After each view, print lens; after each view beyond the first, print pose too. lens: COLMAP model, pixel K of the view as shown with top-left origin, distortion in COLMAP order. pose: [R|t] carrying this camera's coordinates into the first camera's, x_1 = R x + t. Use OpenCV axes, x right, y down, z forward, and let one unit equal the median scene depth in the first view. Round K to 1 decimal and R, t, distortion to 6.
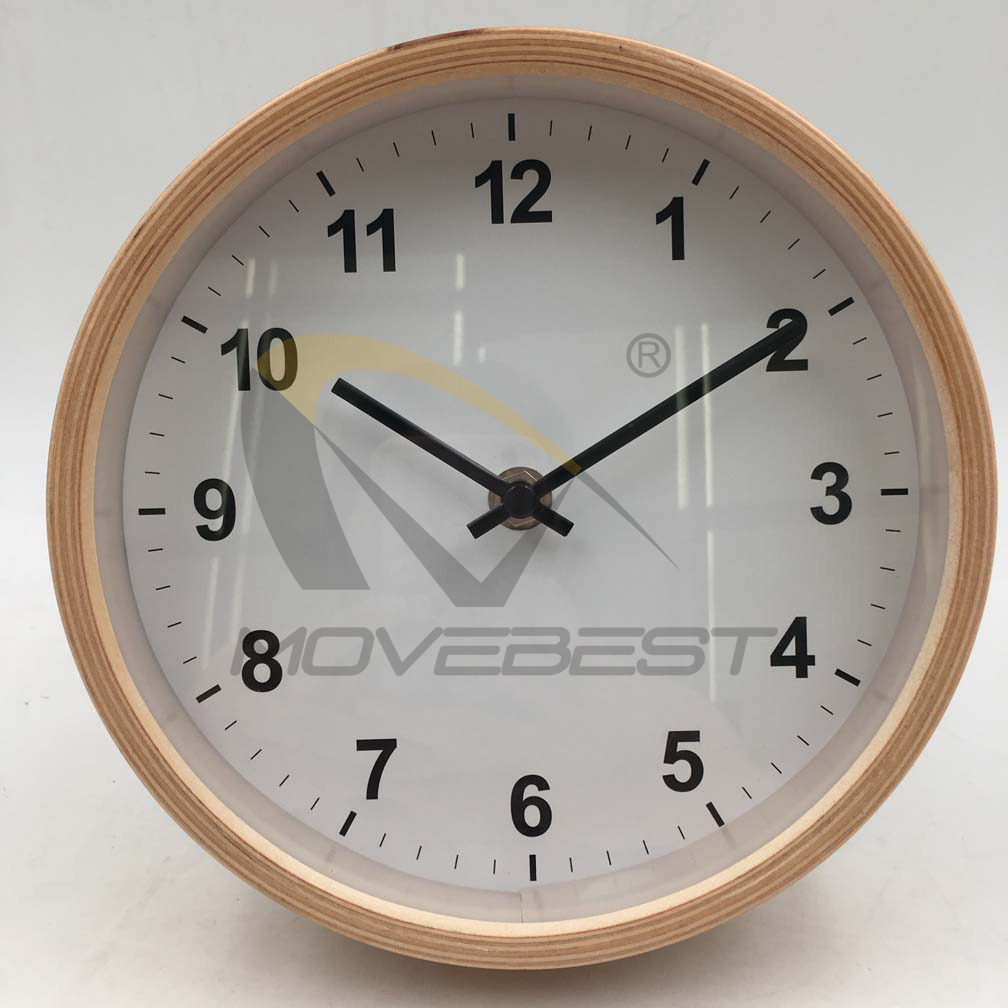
lens RADIAL K [[1171.7, 0, 483.1], [0, 1171.7, 503.9], [0, 0, 1]] dist [0.041964, -0.006849]
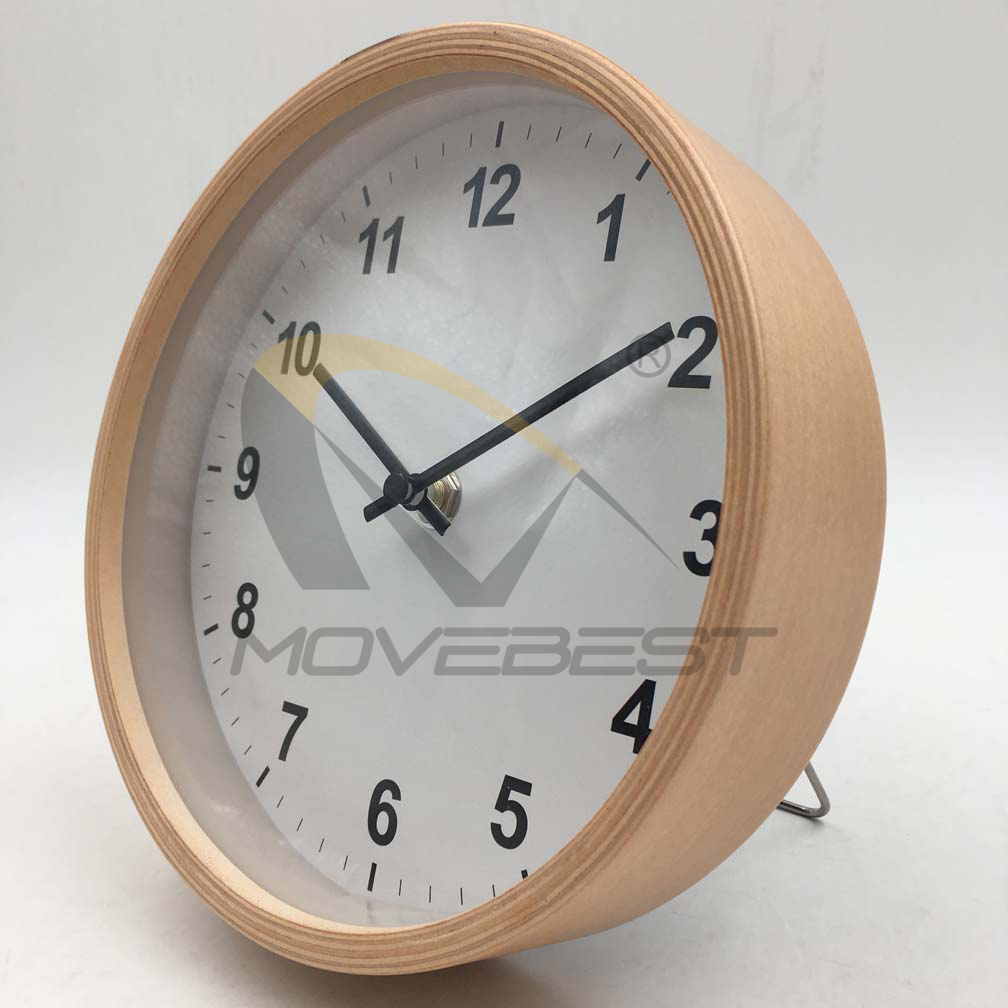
lens RADIAL K [[1160.9, 0, 504.0], [0, 1160.9, 504.0], [0, 0, 1]] dist [0.015319, 0.007852]
pose [[0.754803, 0.131372, -0.642661, 0.707908], [-0.215563, 0.975003, -0.053869, 0.041972], [0.619520, 0.179194, 0.764254, 0.294540]]
